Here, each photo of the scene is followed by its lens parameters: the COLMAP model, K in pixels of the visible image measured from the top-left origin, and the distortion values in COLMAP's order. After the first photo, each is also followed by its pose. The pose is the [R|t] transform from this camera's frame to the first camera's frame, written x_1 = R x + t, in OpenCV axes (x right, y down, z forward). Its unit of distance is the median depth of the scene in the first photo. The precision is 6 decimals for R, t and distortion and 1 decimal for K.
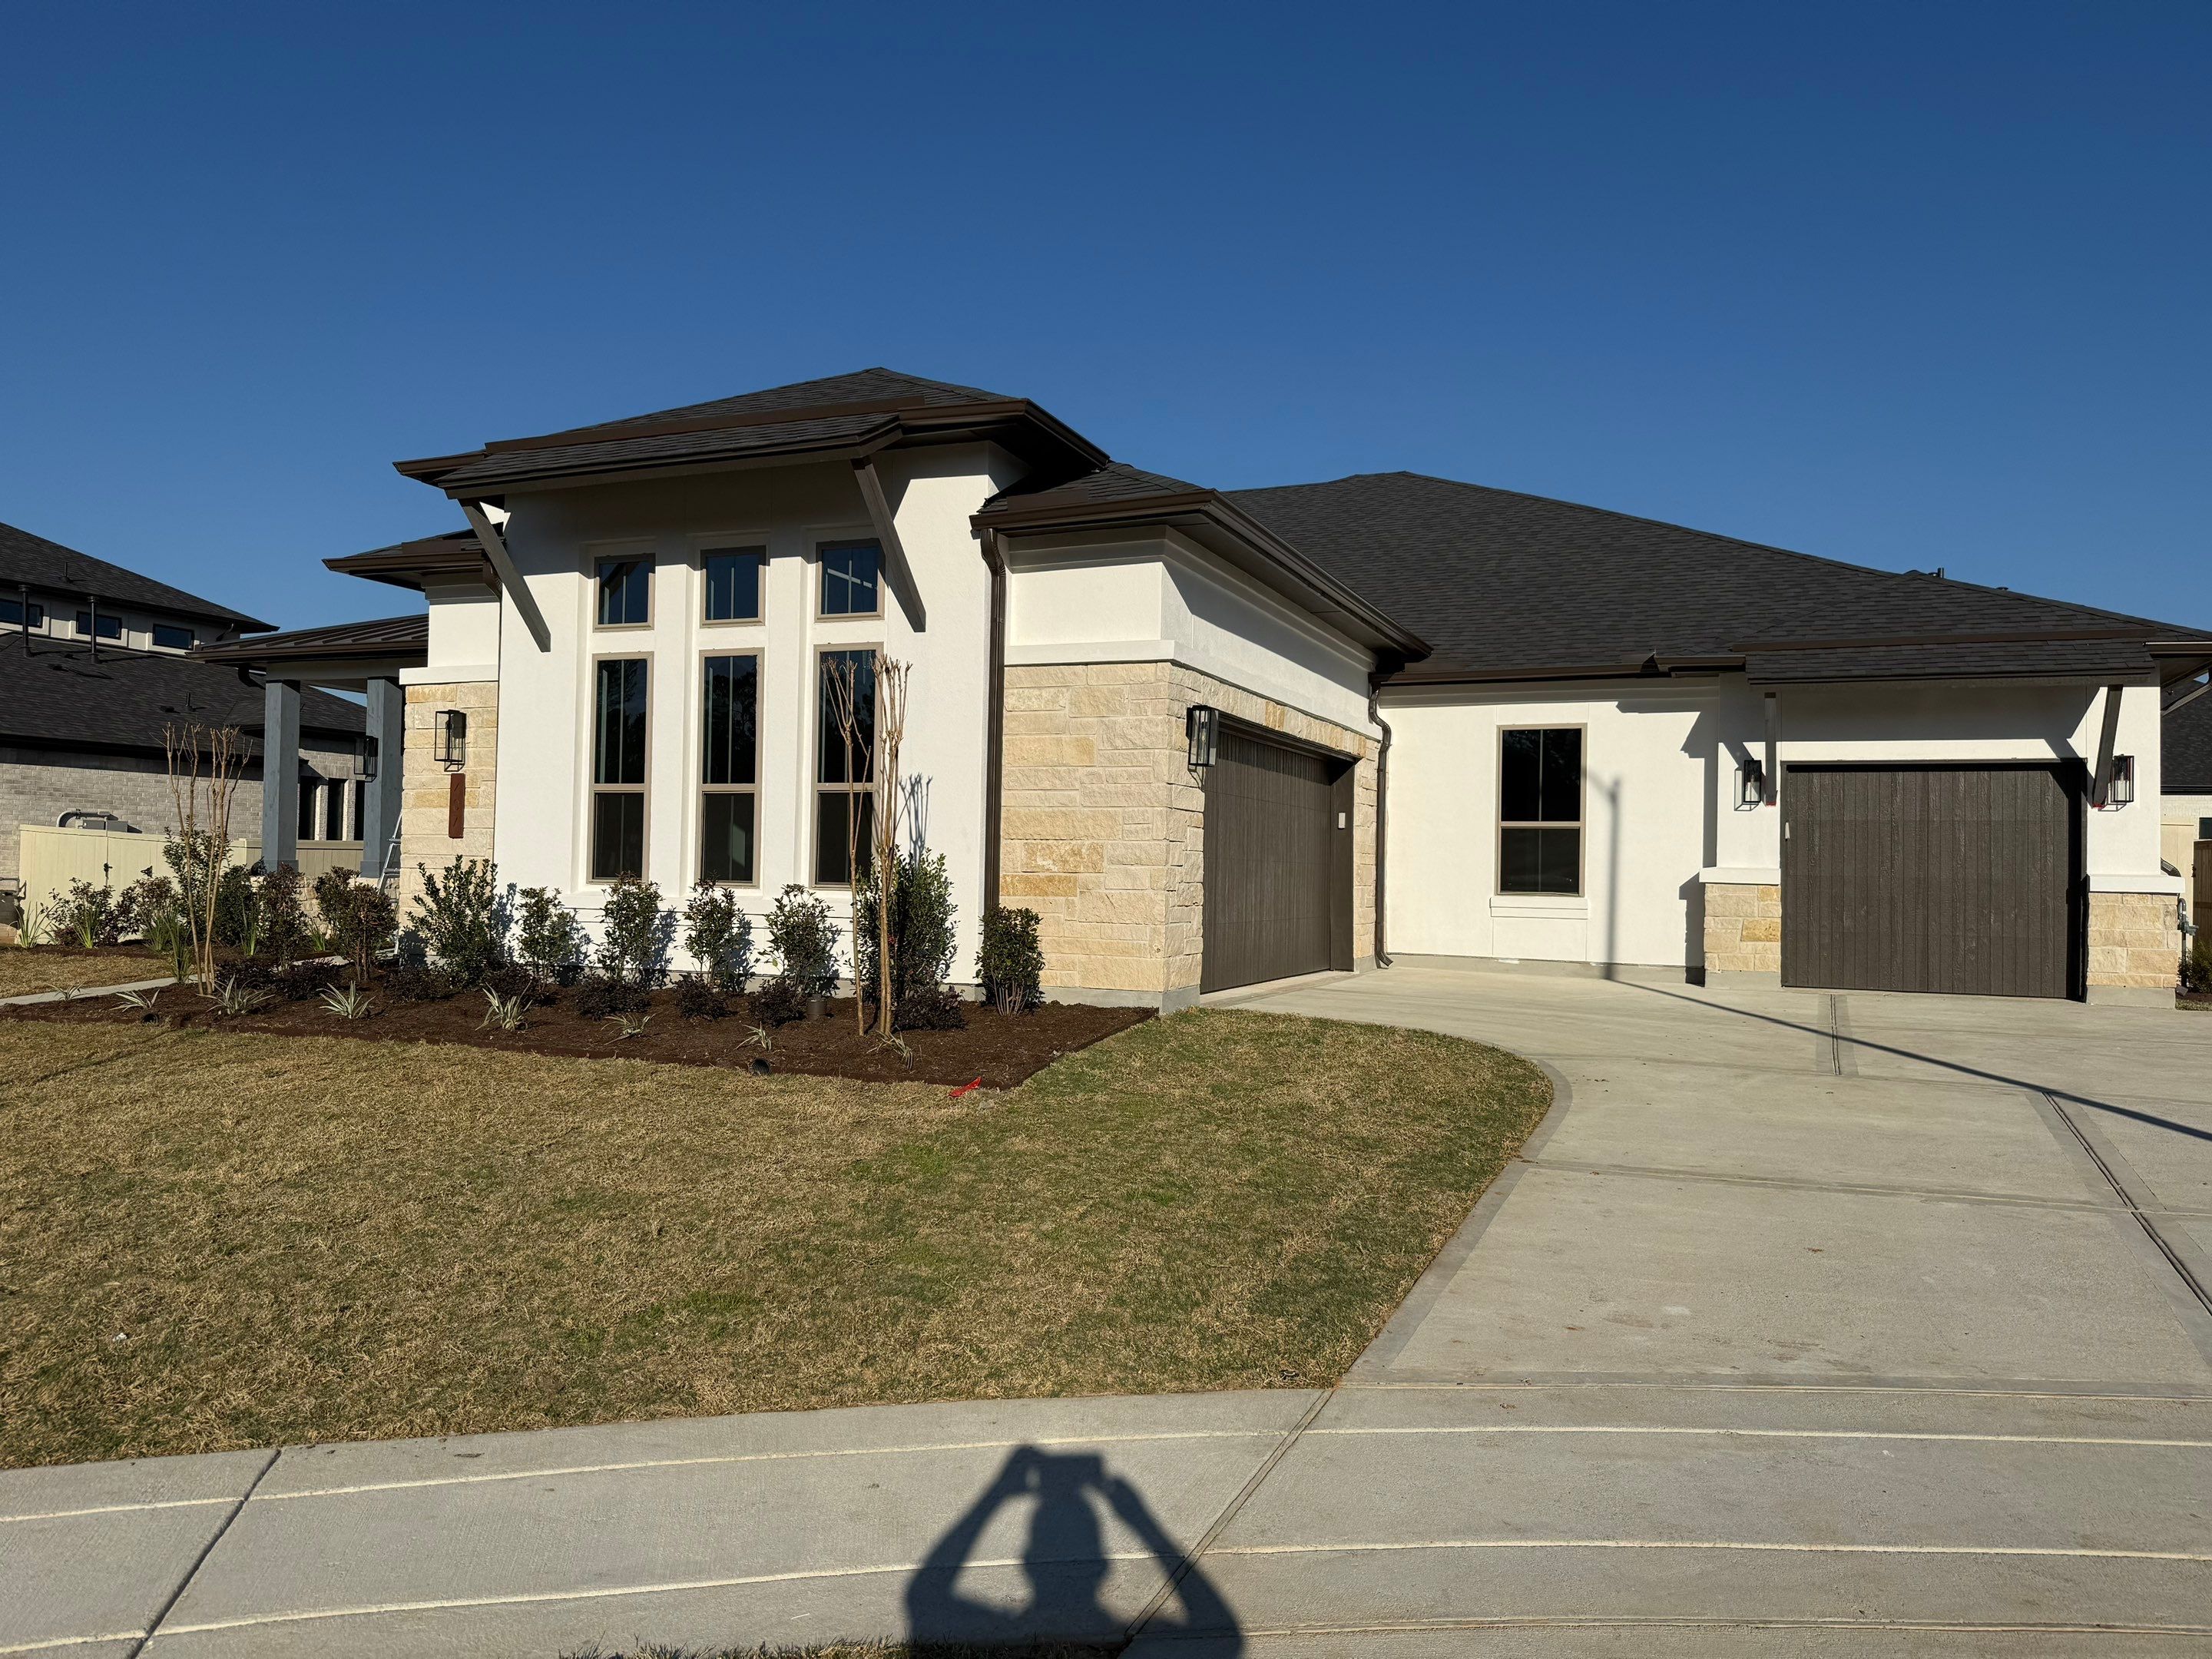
lens RADIAL K [[1580.3, 0, 1083.3], [0, 1580.3, 830.9], [0, 0, 1]] dist [0.008623, -0.004947]
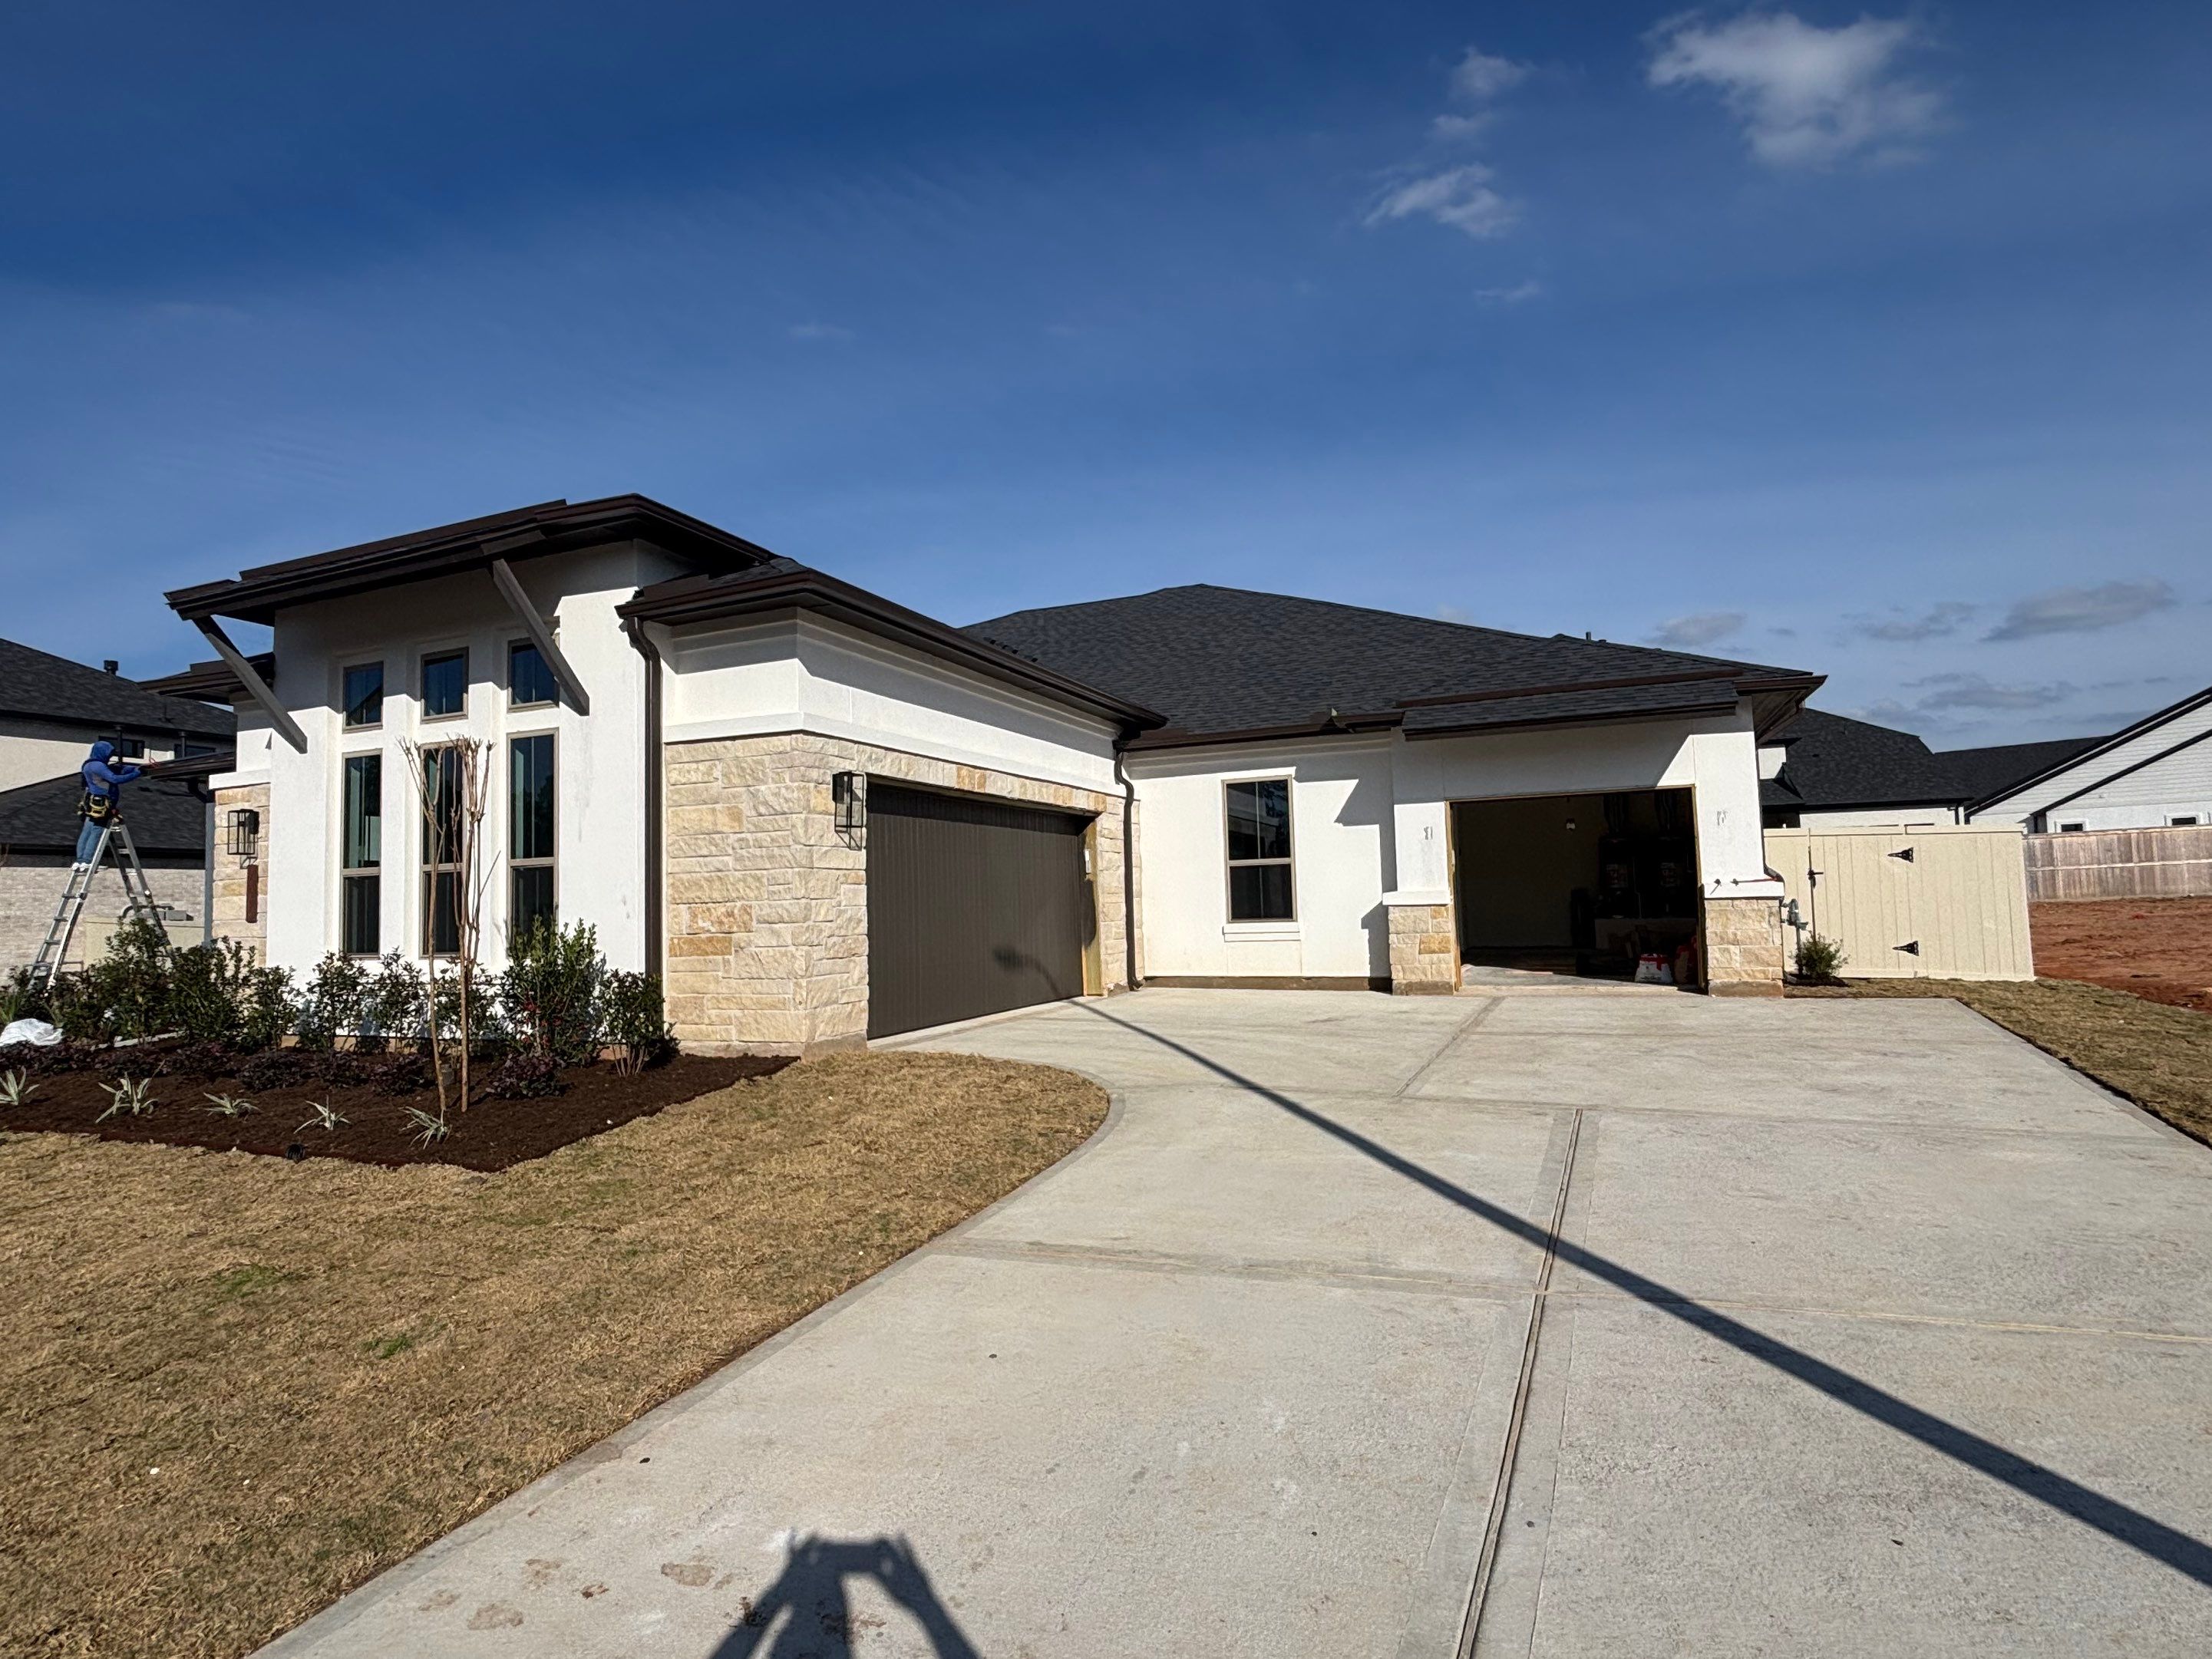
lens RADIAL K [[1143.0, 0, 1106.0], [0, 1143.0, 829.5], [0, 0, 1]] dist [-0.001641, -0.000592]
pose [[0.998712, -0.048073, 0.016229, 0.193664], [0.048672, 0.998061, -0.038795, -0.000779], [-0.014332, 0.039535, 0.999115, 0.177681]]
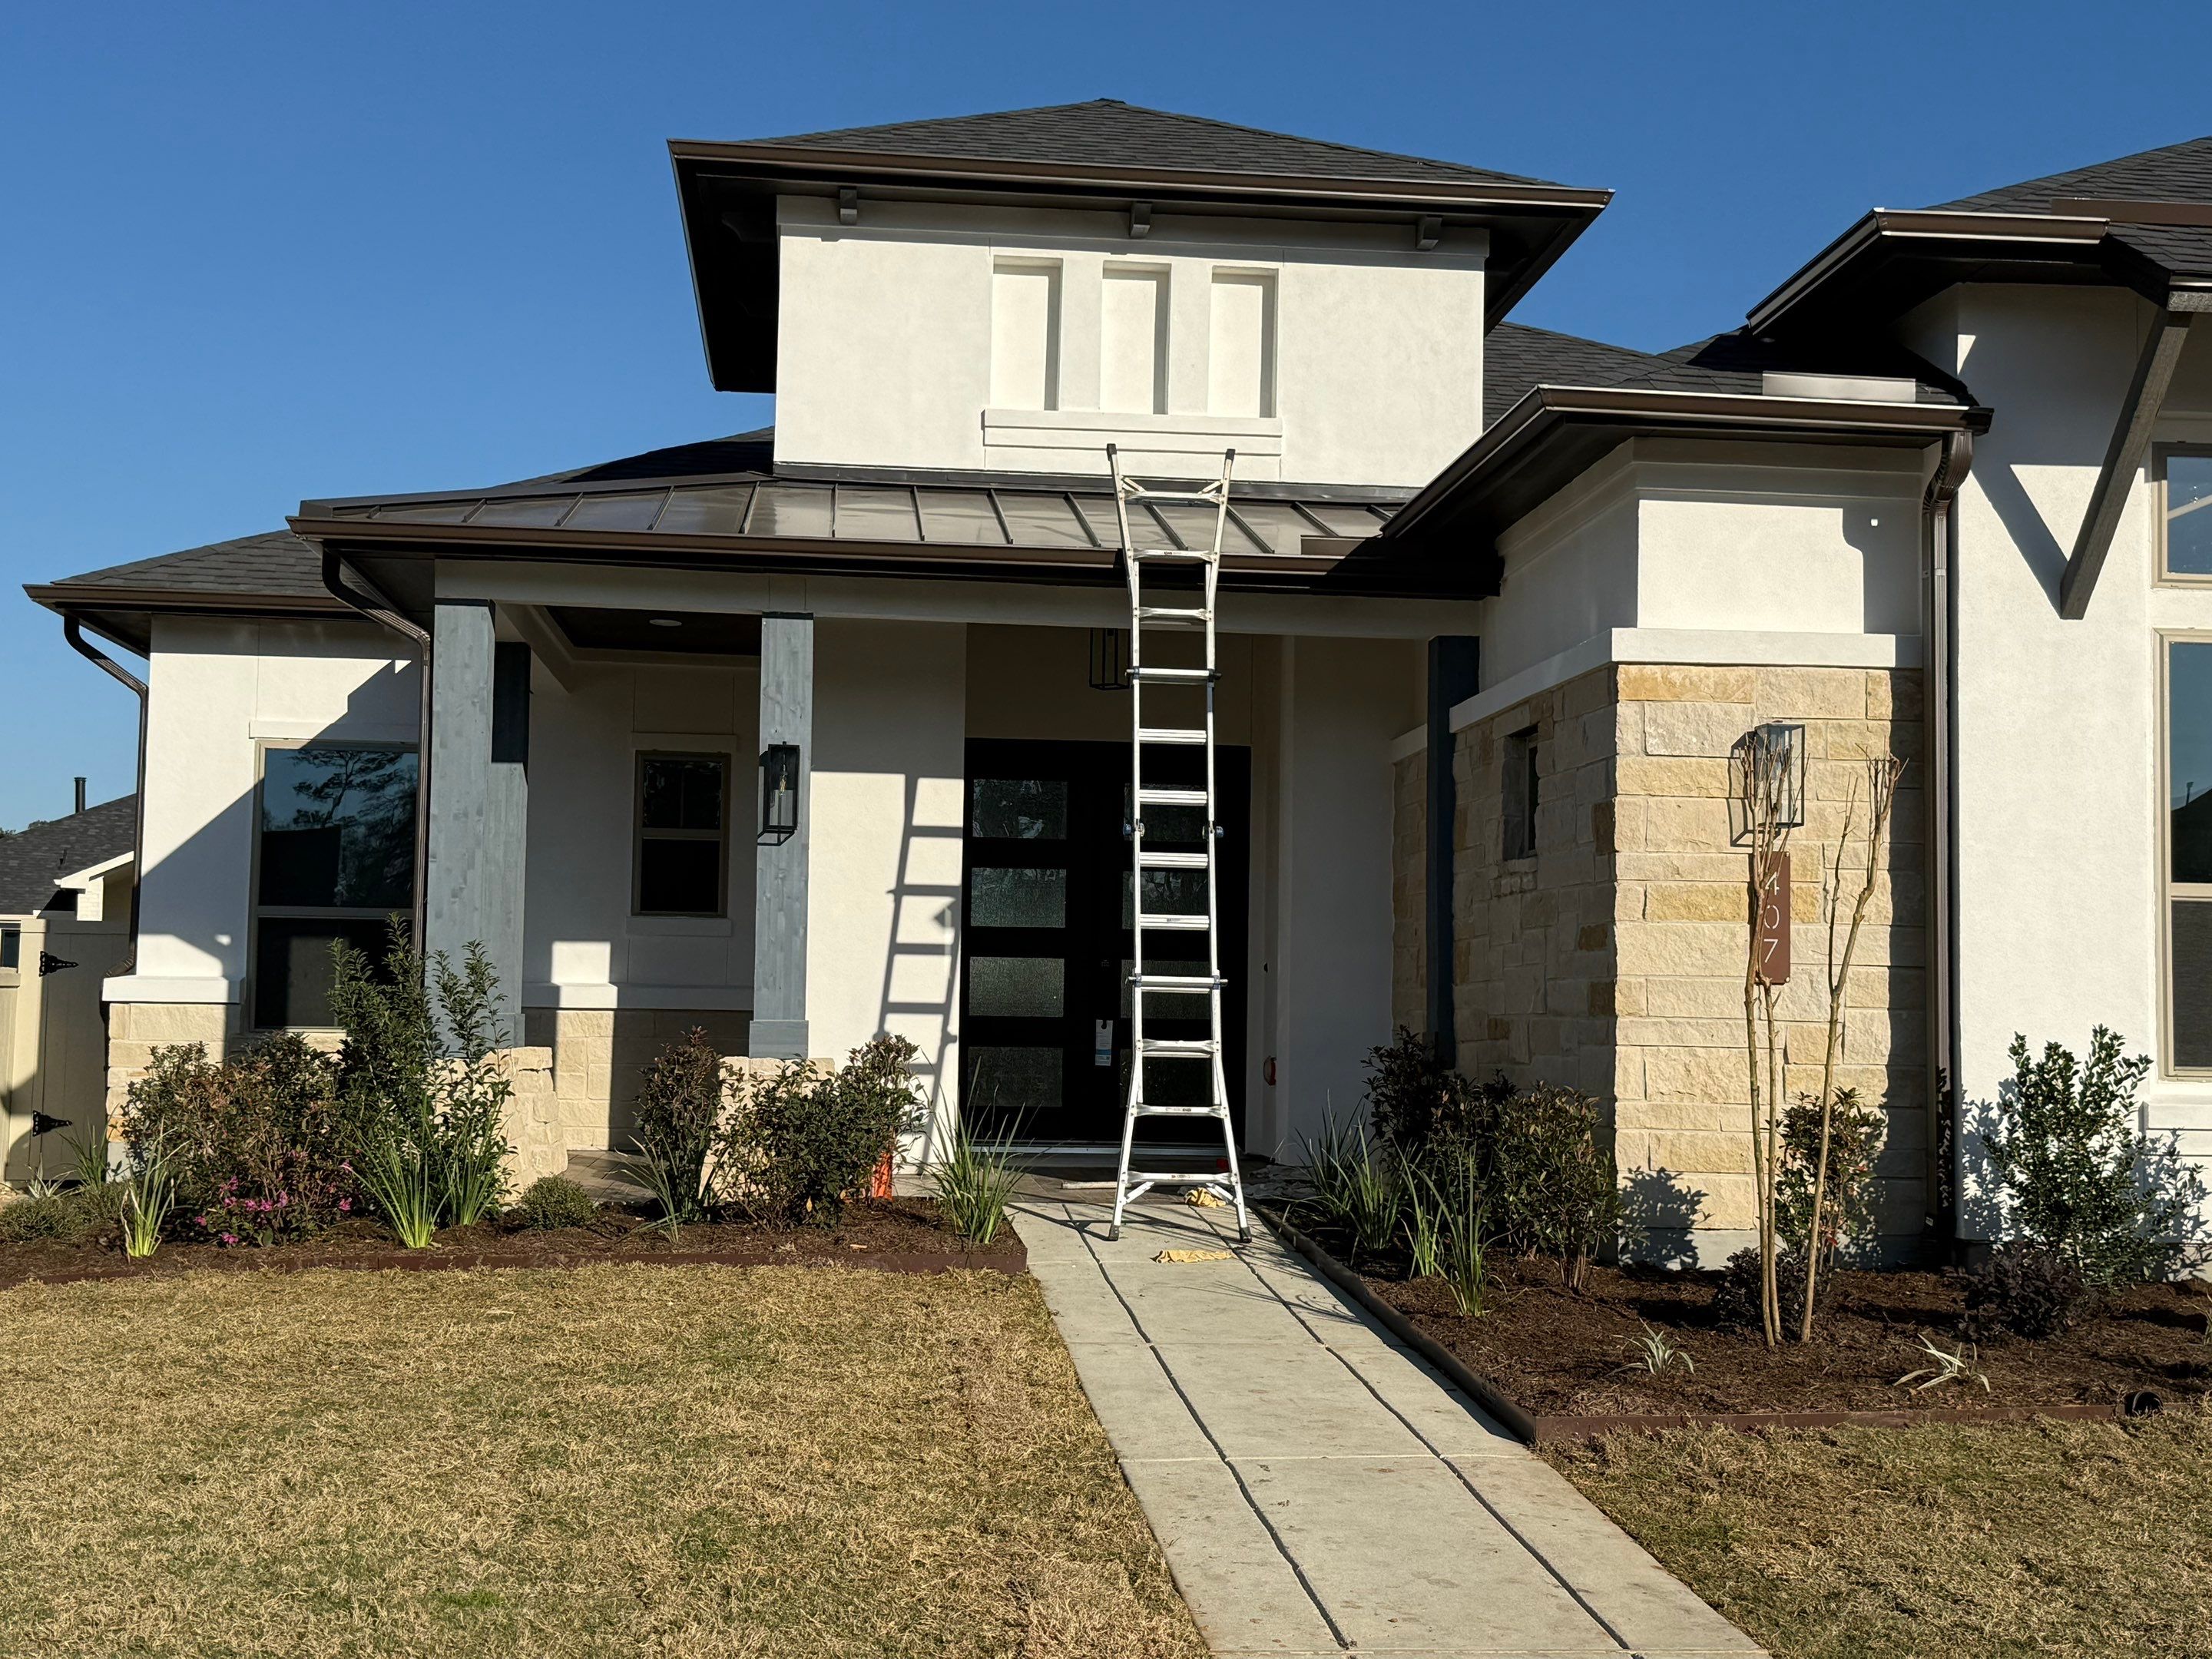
lens RADIAL K [[2690.0, 0, 1106.0], [0, 2690.0, 829.5], [0, 0, 1]] dist [0.211655, -0.500946]
pose [[0.876594, 0.028011, 0.480414, -0.957651], [-0.011303, 0.999228, -0.037638, -0.009213], [-0.481097, 0.027564, 0.876234, 0.360798]]
